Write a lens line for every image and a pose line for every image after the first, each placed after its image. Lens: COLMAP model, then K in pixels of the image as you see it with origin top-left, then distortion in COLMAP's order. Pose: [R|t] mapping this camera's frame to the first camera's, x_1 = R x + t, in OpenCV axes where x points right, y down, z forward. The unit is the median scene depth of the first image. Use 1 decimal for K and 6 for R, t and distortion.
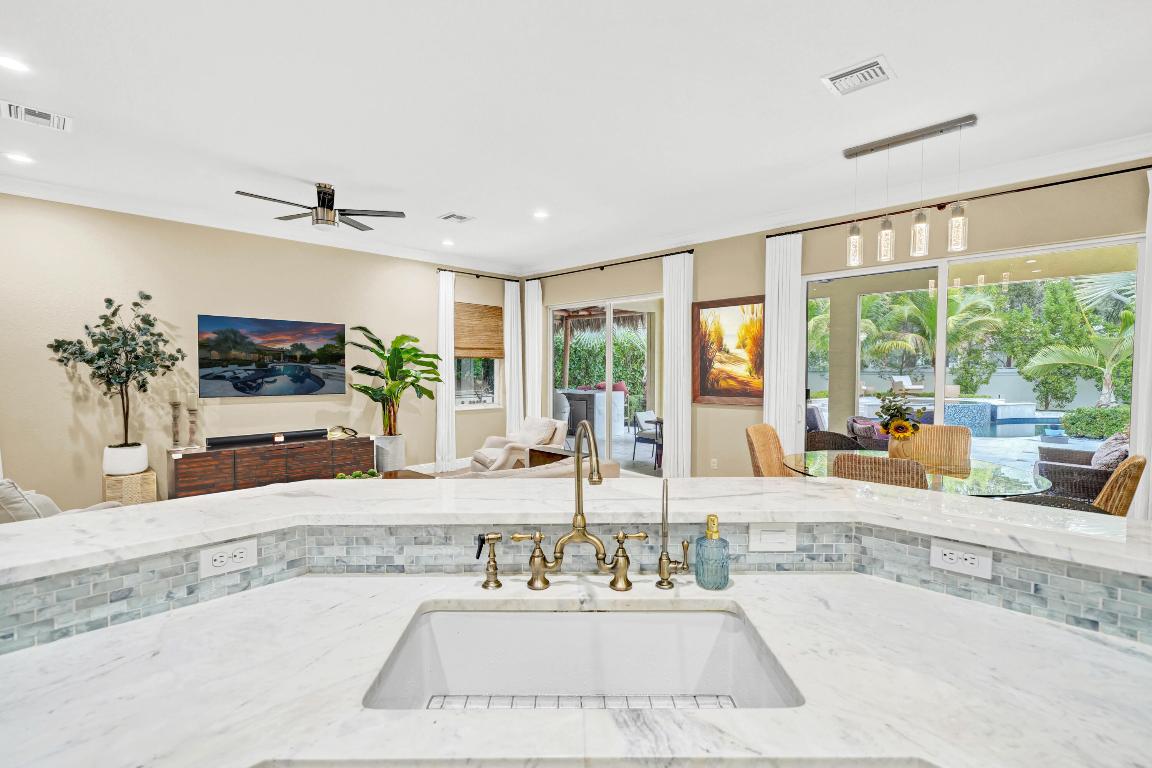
lens RADIAL K [[521.2, 0, 567.0], [0, 521.2, 387.6], [0, 0, 1]] dist [0.016373, -0.002817]
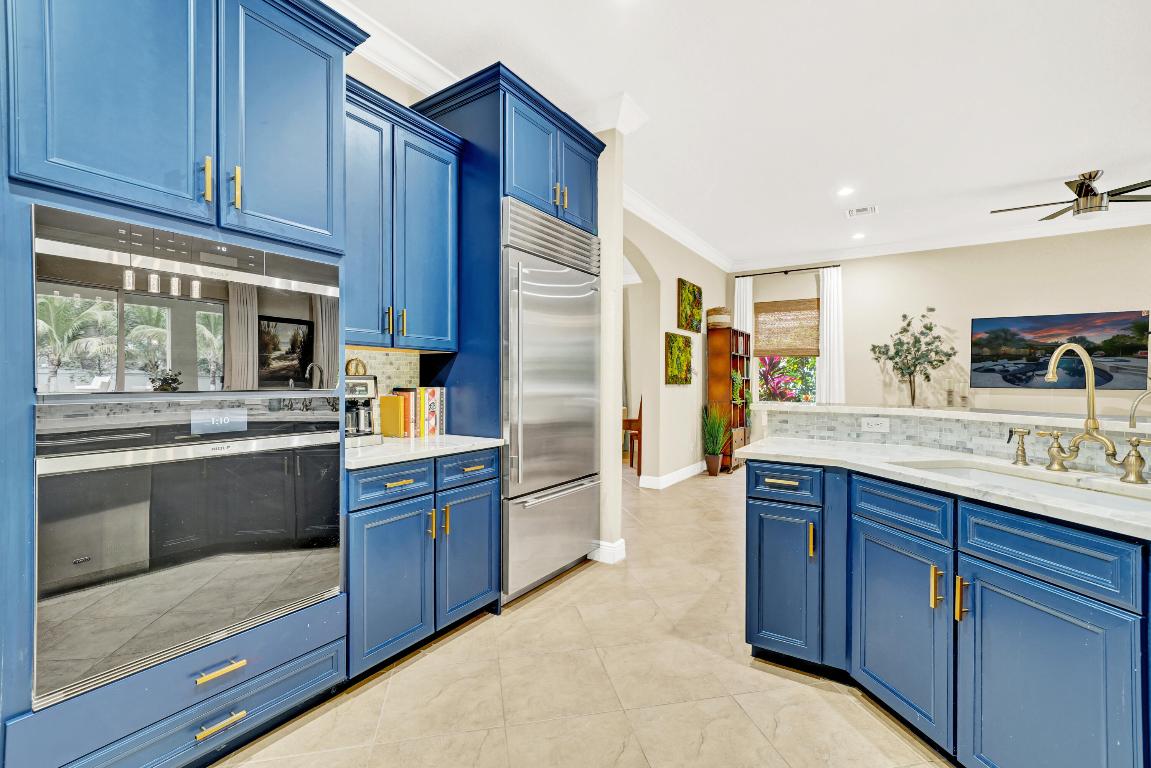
lens RADIAL K [[520.7, 0, 572.6], [0, 520.7, 387.0], [0, 0, 1]] dist [0.016373, -0.002817]
pose [[0.218324, 0.009832, -0.975827, 0.252515], [-0.043122, 0.999070, 0.000419, 0.052244], [0.974923, 0.041988, 0.218545, -0.140391]]
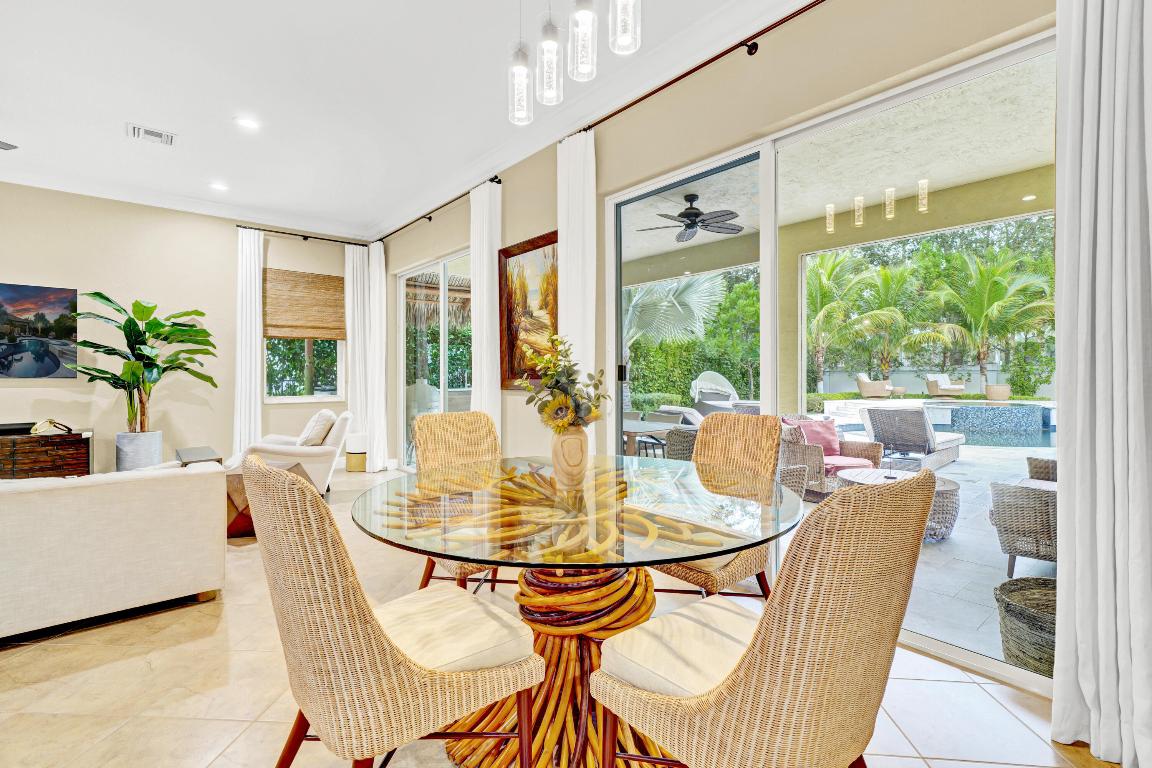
lens RADIAL K [[529.9, 0, 567.6], [0, 529.9, 380.7], [0, 0, 1]] dist [0.009482, 0.000790]
pose [[0.995197, 0.000525, -0.097888, 0.425113], [-0.002916, 0.999701, -0.024281, 0.036725], [0.097846, 0.024450, 0.994901, 0.300157]]
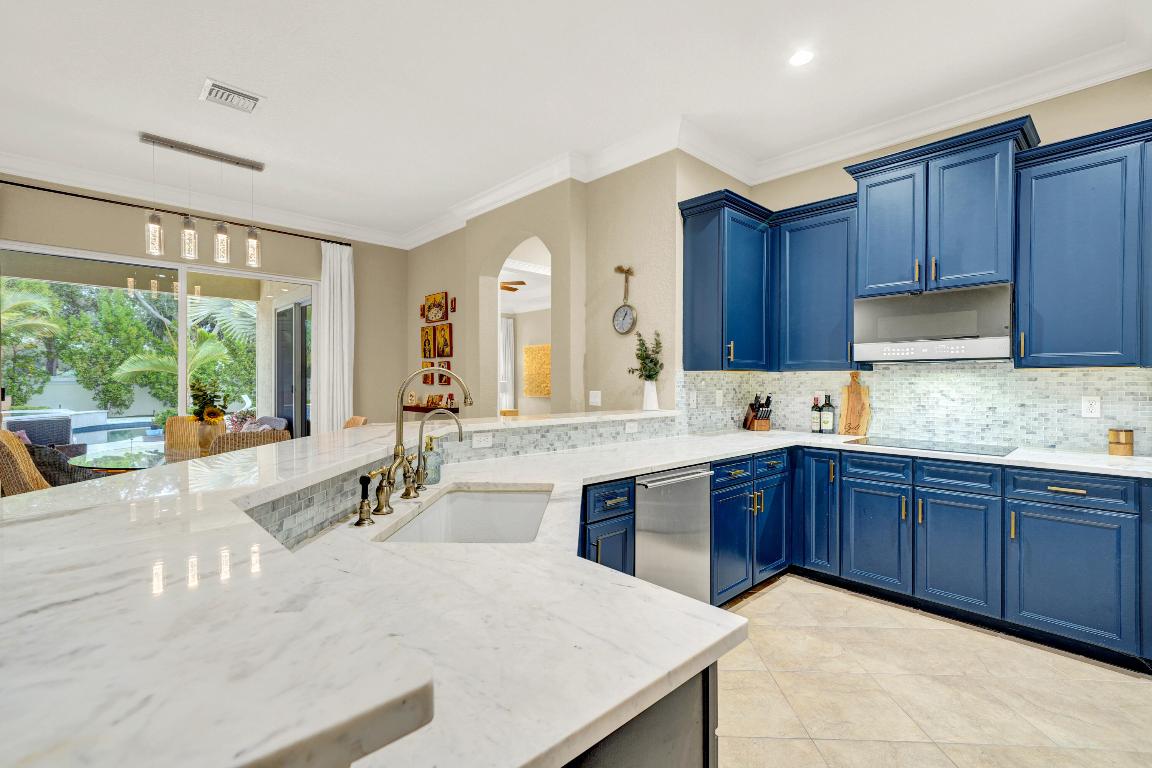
lens RADIAL K [[521.2, 0, 577.5], [0, 521.2, 385.6], [0, 0, 1]] dist [0.016373, -0.002817]
pose [[0.034129, -0.011334, 0.999353, -0.278933], [0.040404, 0.999134, 0.009952, 0.023469], [-0.998600, 0.040038, 0.034557, 0.121130]]
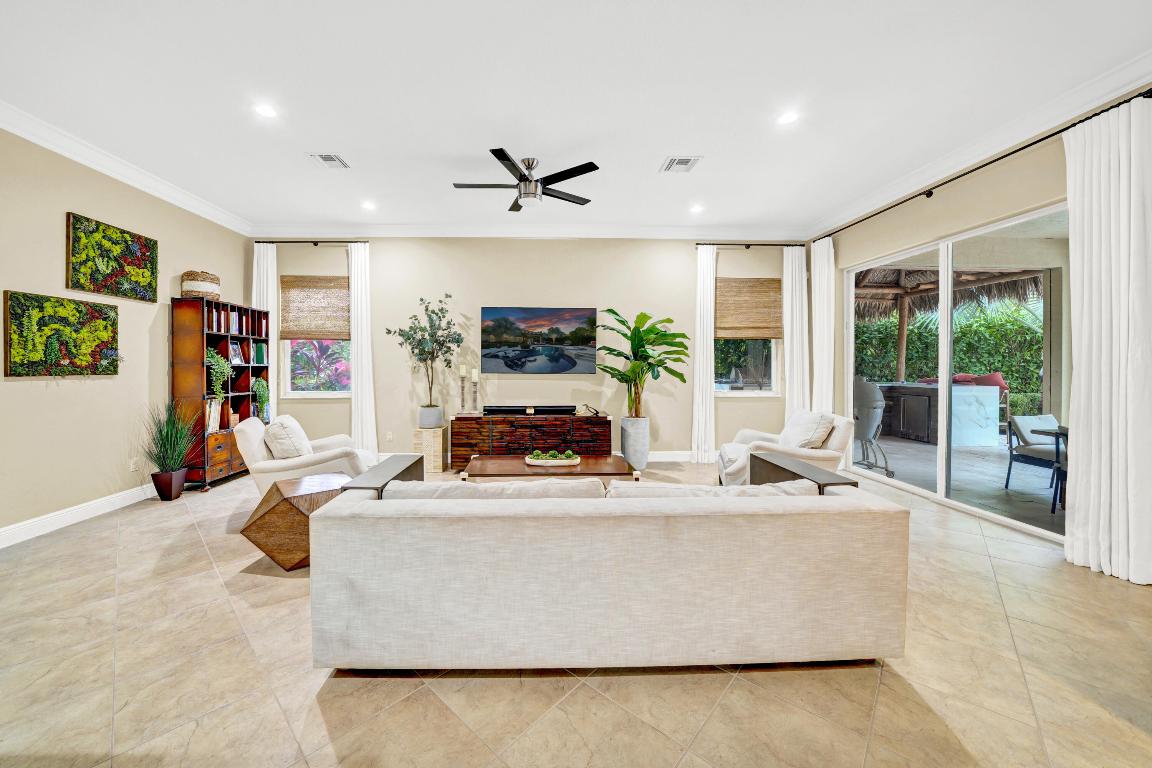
lens RADIAL K [[406.3, 0, 553.1], [0, 406.3, 370.3], [0, 0, 1]] dist [-0.020592, 0.000681]
pose [[0.723879, 0.008780, -0.689871, 0.088298], [-0.026517, 0.999534, -0.015104, 0.021541], [0.689417, 0.029227, 0.723775, 0.378073]]
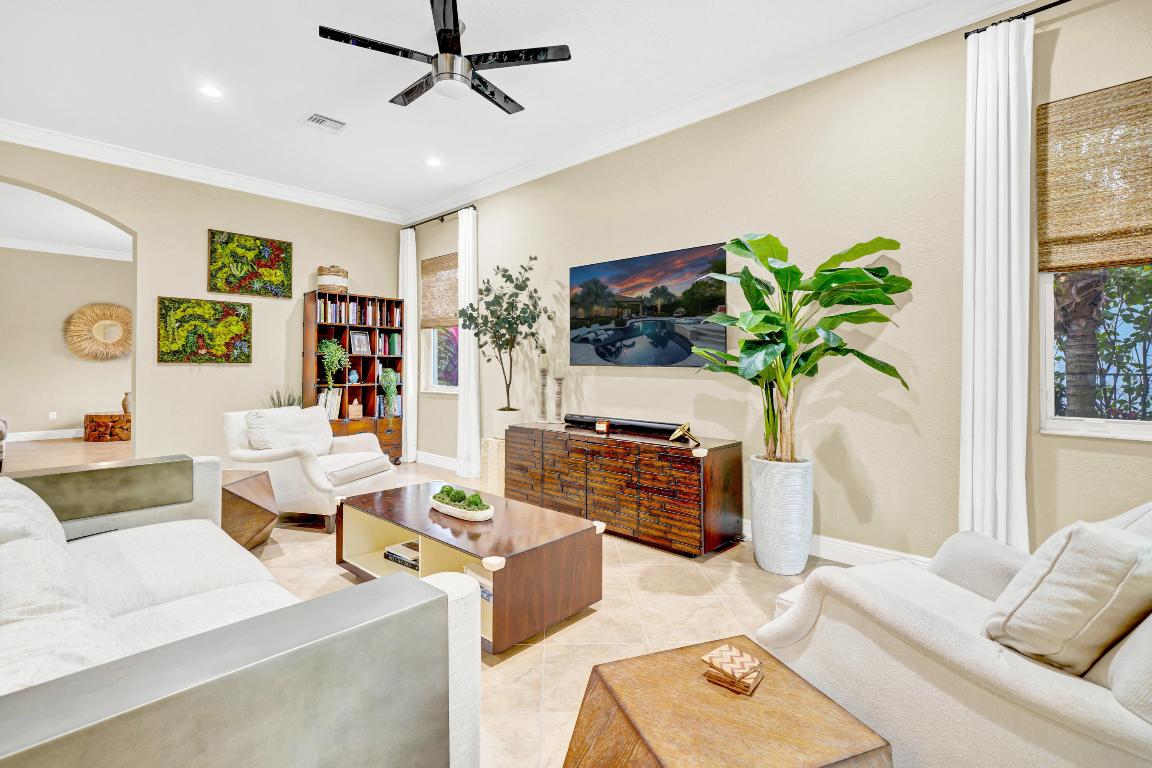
lens RADIAL K [[529.9, 0, 584.7], [0, 529.9, 363.0], [0, 0, 1]] dist [0.009482, 0.000790]
pose [[0.033288, -0.001352, -0.999445, 0.145297], [-0.038808, 0.999243, -0.002644, 0.016160], [0.998692, 0.038874, 0.033211, 0.908654]]
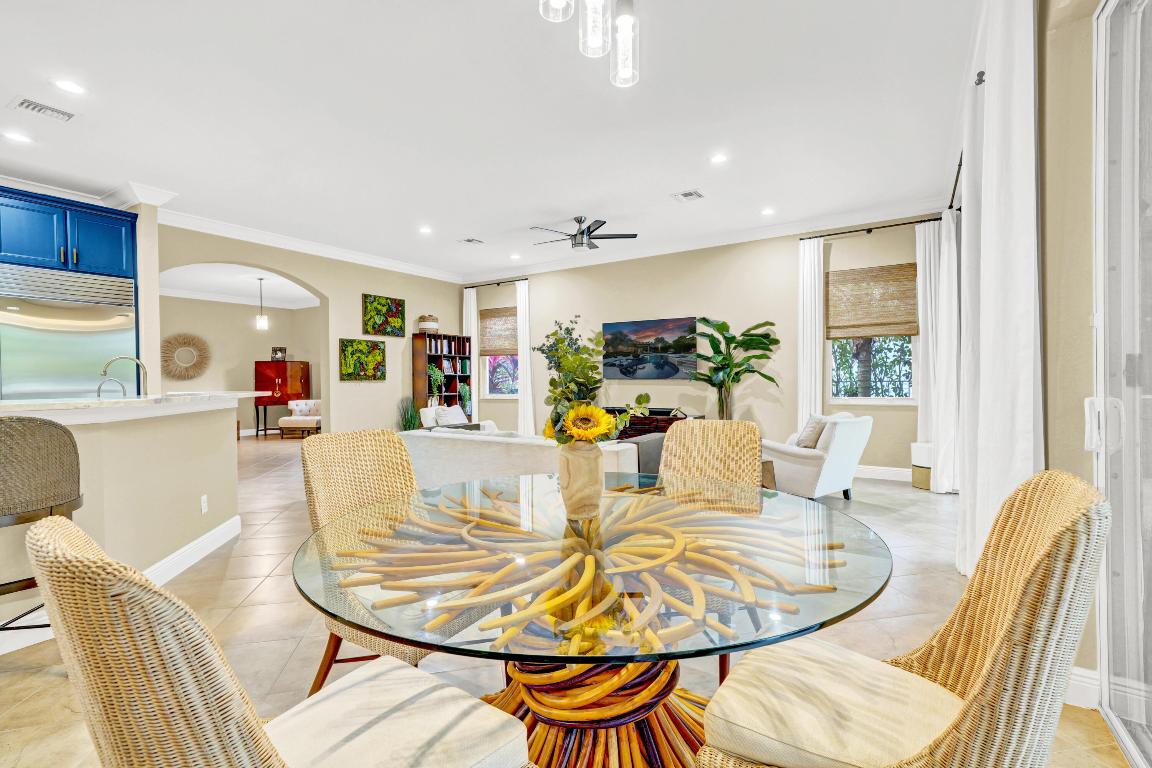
lens RADIAL K [[529.9, 0, 583.4], [0, 529.9, 386.7], [0, 0, 1]] dist [0.009482, 0.000790]
pose [[0.204216, 0.013189, -0.978837, 0.687453], [-0.027286, 0.999597, 0.007776, 0.028017], [0.978546, 0.025120, 0.204493, 0.584834]]
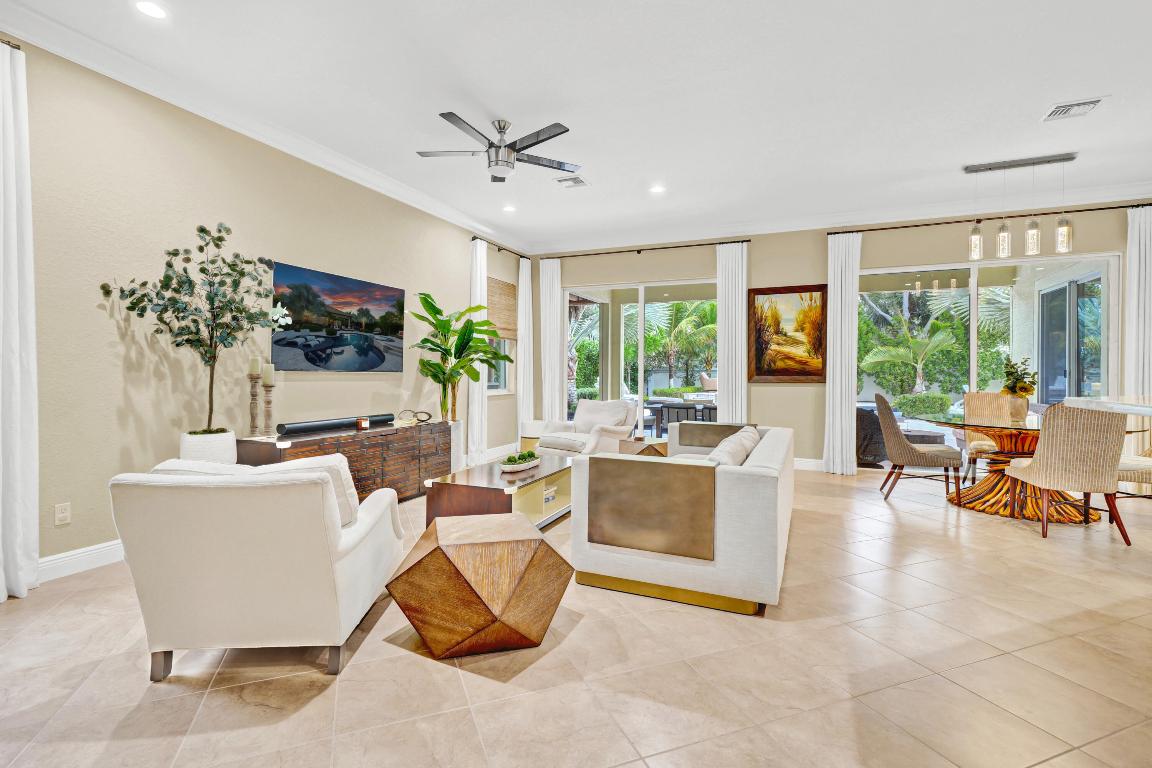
lens RADIAL K [[529.9, 0, 566.7], [0, 529.9, 371.7], [0, 0, 1]] dist [0.009482, 0.000790]
pose [[0.935284, 0.007670, 0.353815, -0.521611], [0.004356, 0.999440, -0.033182, 0.044951], [-0.353872, 0.032576, 0.934727, 0.117346]]
